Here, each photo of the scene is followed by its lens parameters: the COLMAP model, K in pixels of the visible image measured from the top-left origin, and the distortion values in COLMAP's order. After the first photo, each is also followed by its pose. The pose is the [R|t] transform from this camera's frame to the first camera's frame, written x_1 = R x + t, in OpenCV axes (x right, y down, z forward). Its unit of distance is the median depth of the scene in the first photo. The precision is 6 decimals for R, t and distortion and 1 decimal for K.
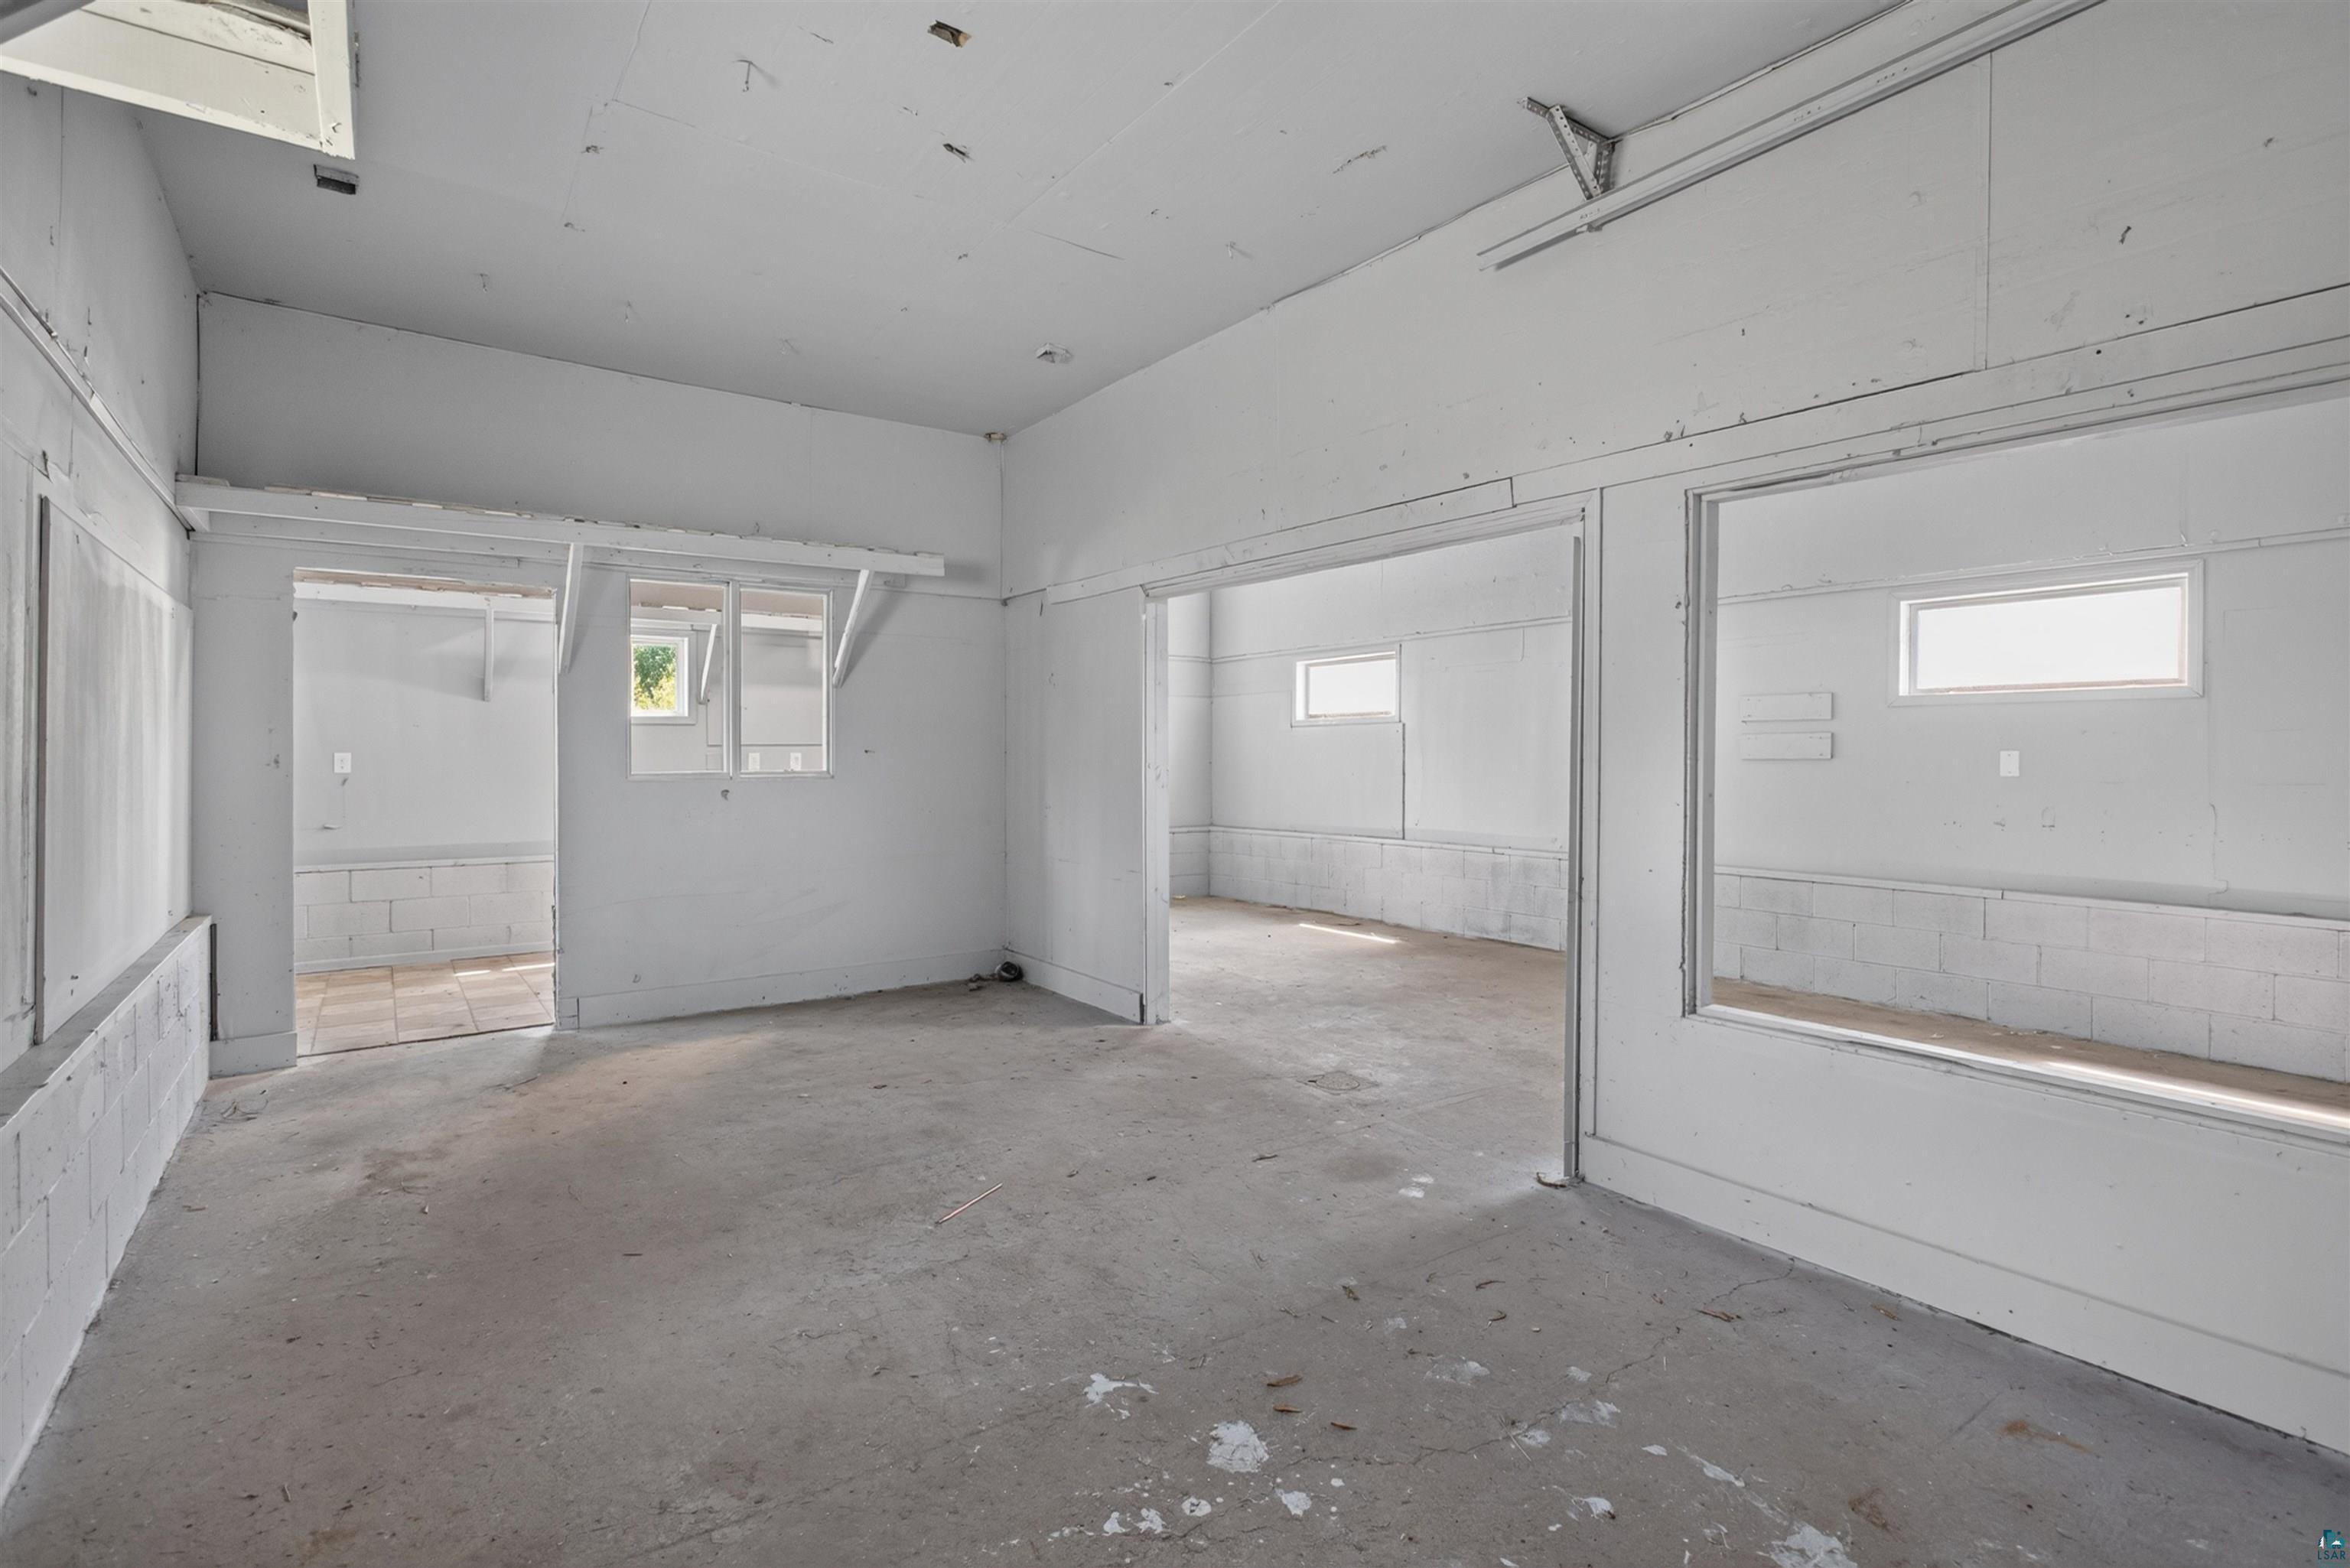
lens RADIAL K [[1136.2, 0, 1179.8], [0, 1136.2, 737.7], [0, 0, 1]] dist [0.000815, -0.000075]
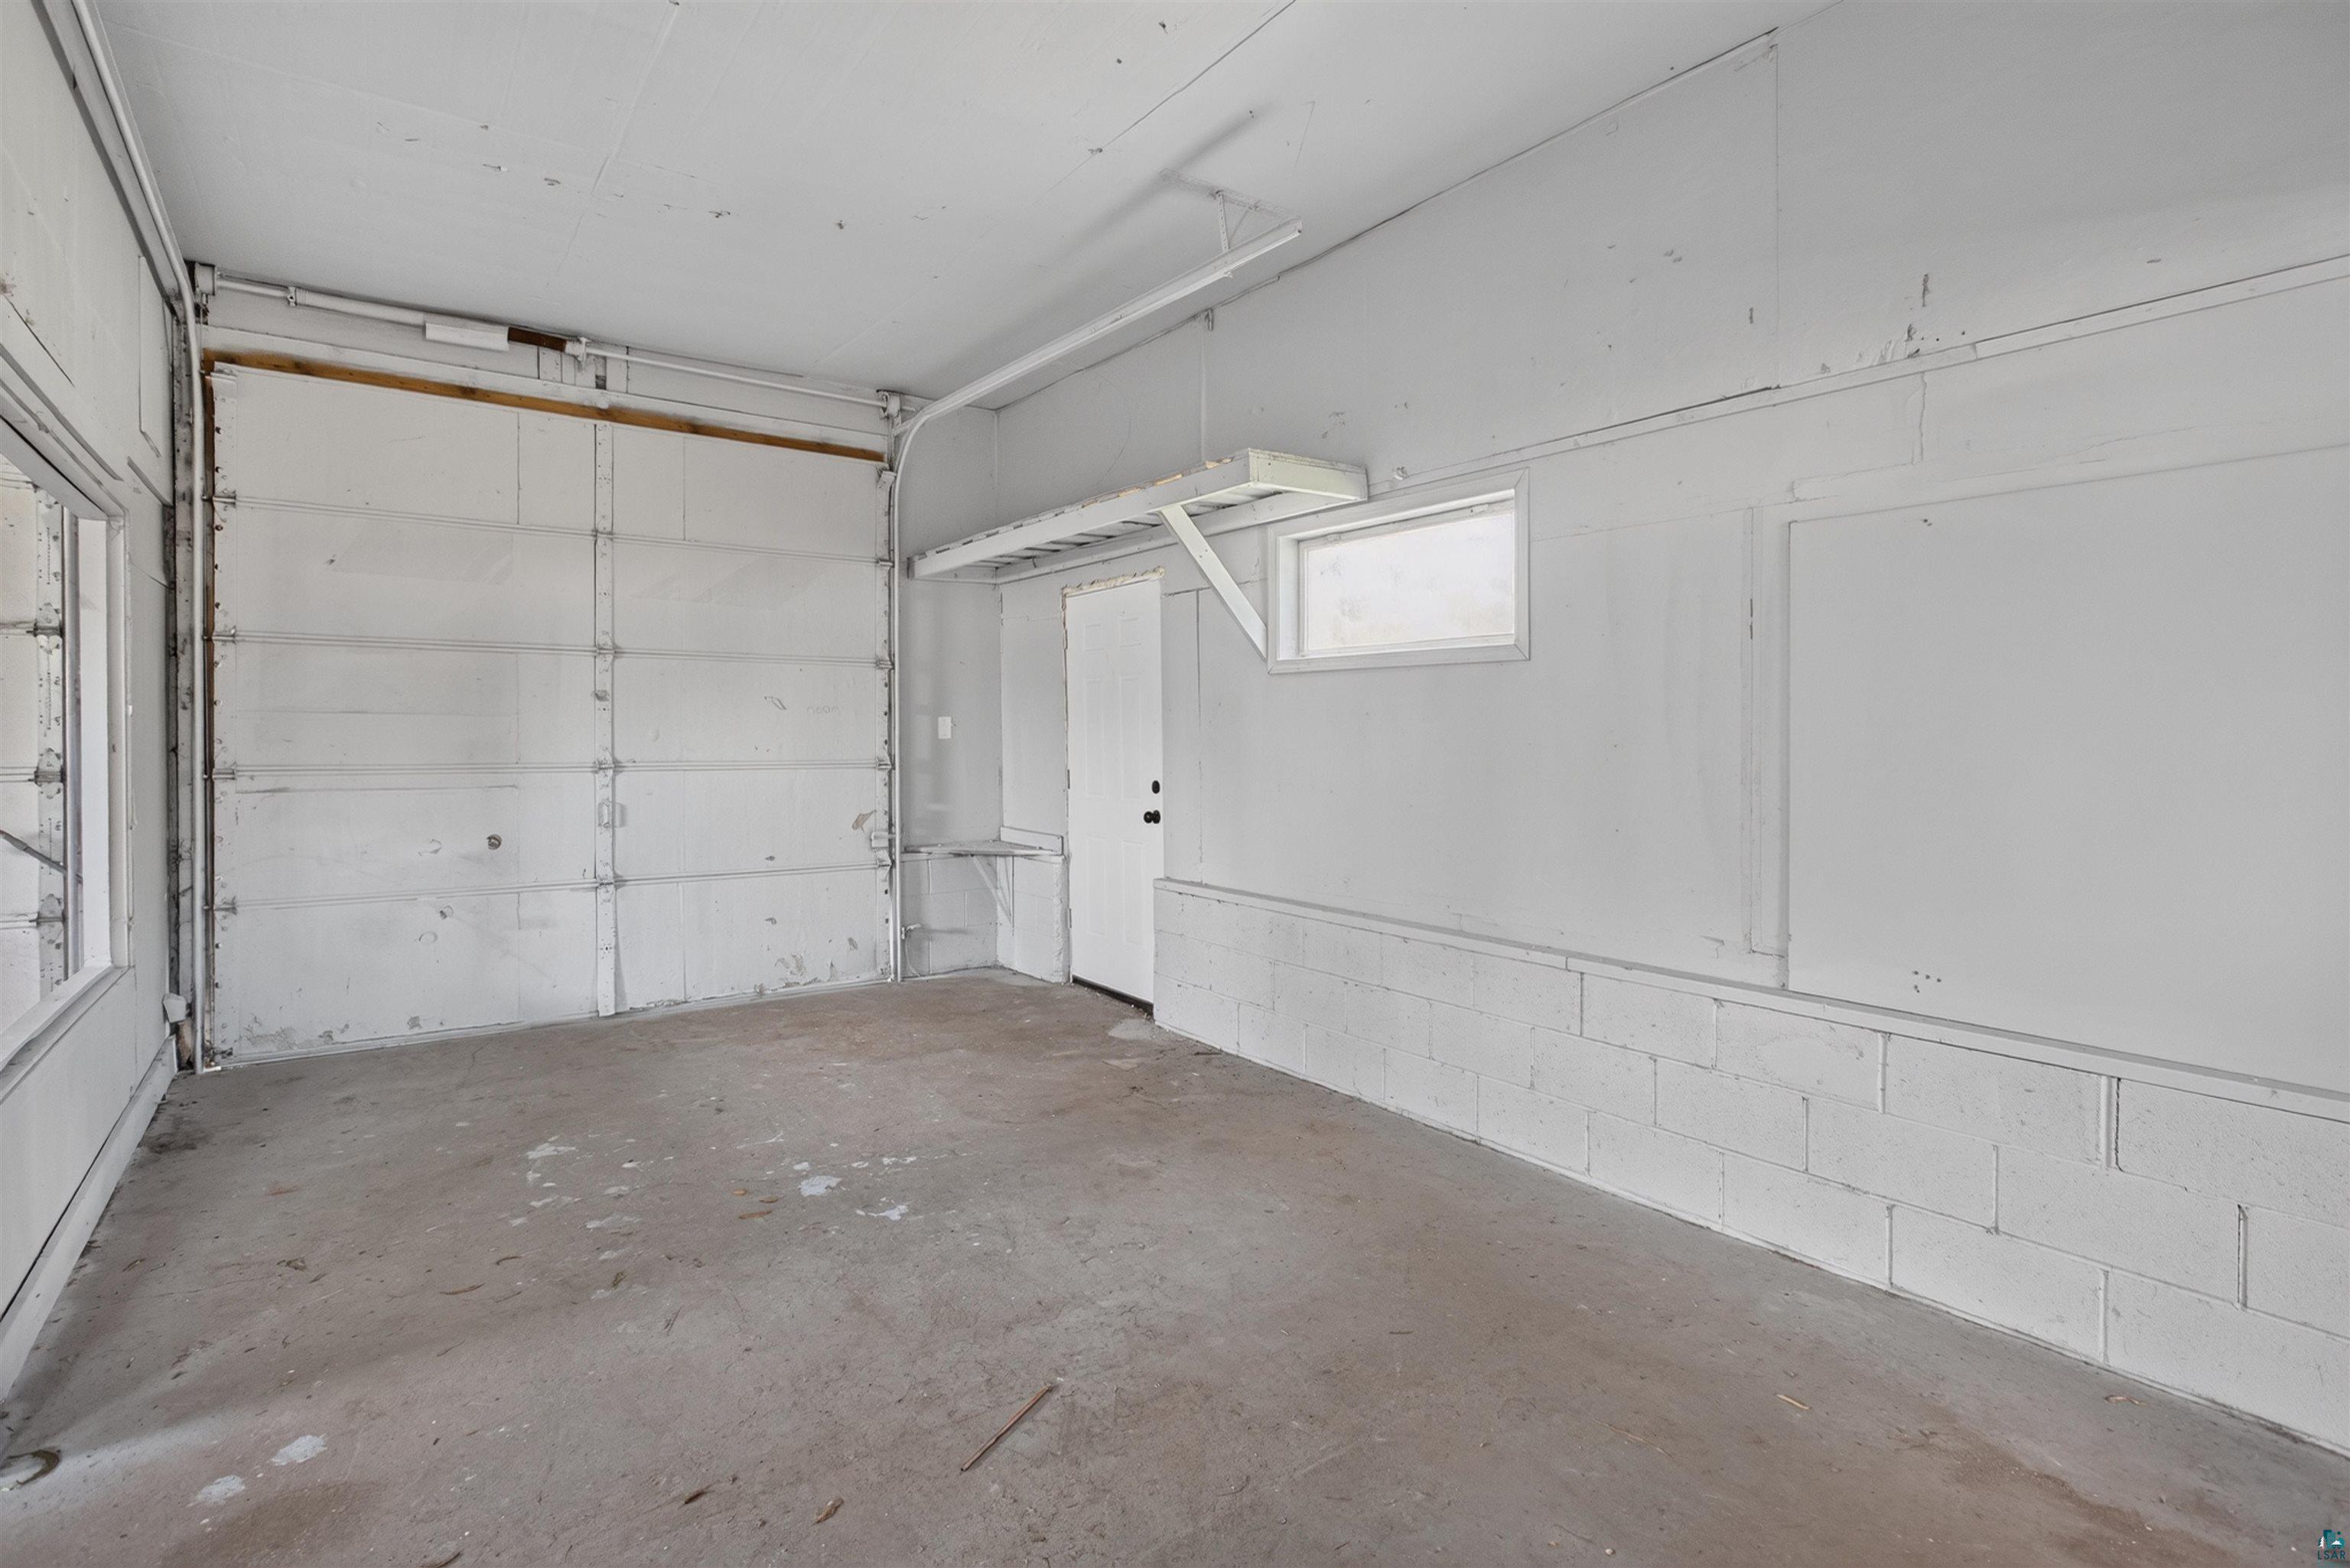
lens RADIAL K [[1136.2, 0, 1179.8], [0, 1136.2, 737.7], [0, 0, 1]] dist [0.000815, -0.000075]
pose [[-0.999885, -0.002483, -0.014929, -0.342130], [-0.002445, 0.999994, -0.002552, 0.013242], [0.014936, -0.002515, -0.999885, 2.092060]]
